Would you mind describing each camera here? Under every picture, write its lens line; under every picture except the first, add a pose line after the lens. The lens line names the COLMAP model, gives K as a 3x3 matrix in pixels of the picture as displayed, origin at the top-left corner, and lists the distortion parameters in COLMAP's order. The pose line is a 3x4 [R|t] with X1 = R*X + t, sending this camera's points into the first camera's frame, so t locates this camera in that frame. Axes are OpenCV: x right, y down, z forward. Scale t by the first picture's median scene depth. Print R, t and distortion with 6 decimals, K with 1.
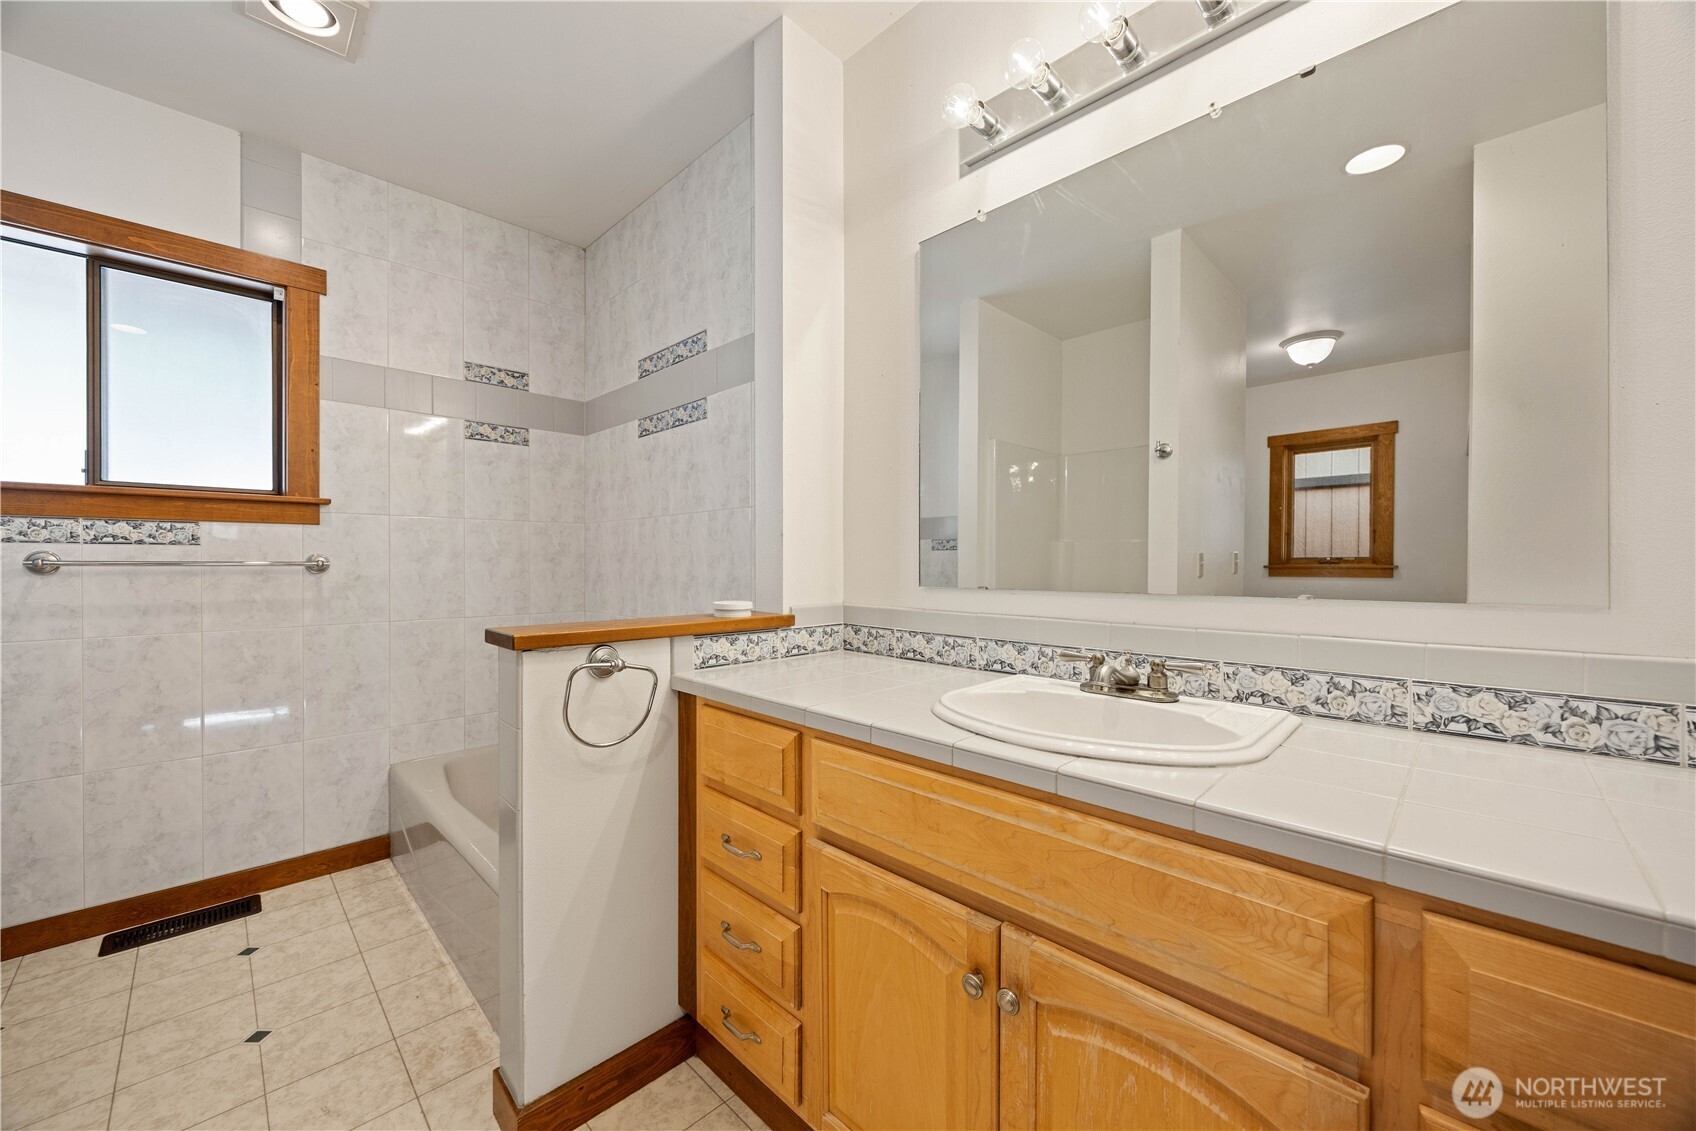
lens RADIAL K [[642.5, 0, 844.4], [0, 642.5, 562.4], [0, 0, 1]] dist [-0.002210, -0.000020]
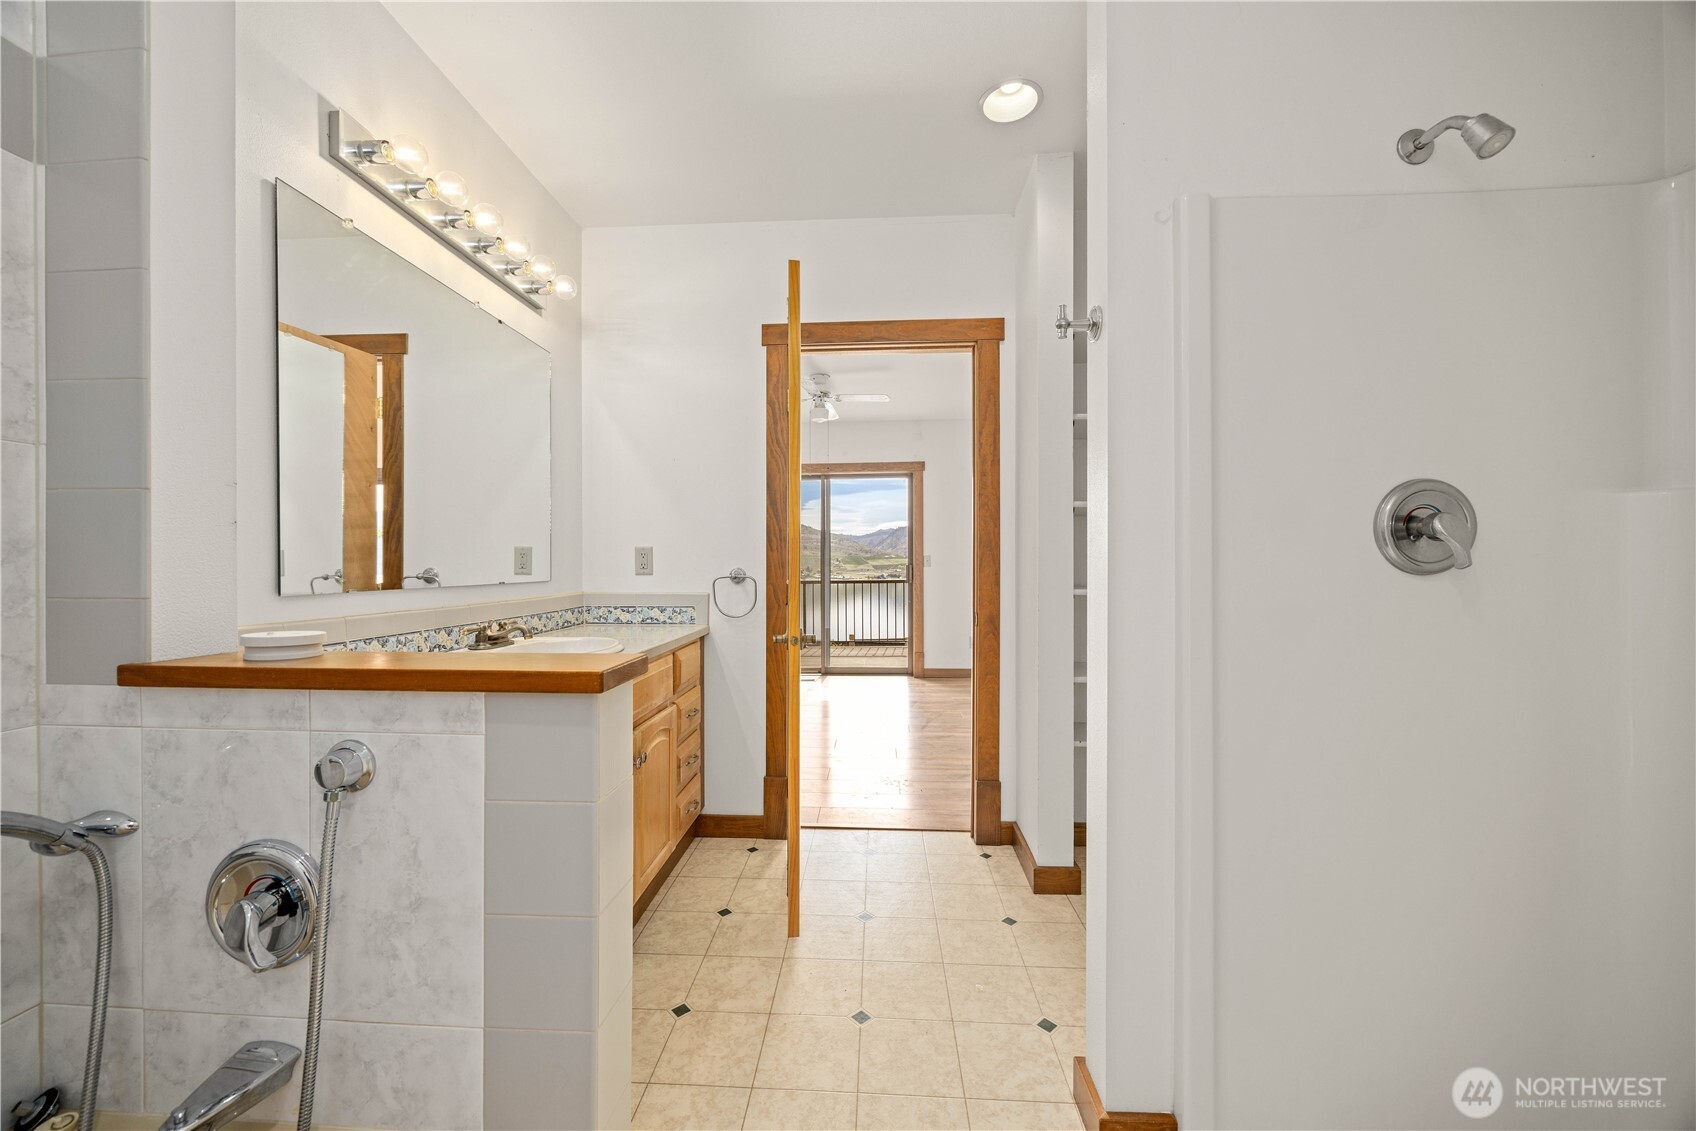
lens RADIAL K [[642.5, 0, 851.4], [0, 642.5, 567.8], [0, 0, 1]] dist [-0.002210, -0.000020]
pose [[-0.660725, -0.002872, 0.750622, -1.235526], [0.004367, 0.999961, 0.007669, -0.001851], [-0.750615, 0.008345, -0.660687, 1.243761]]
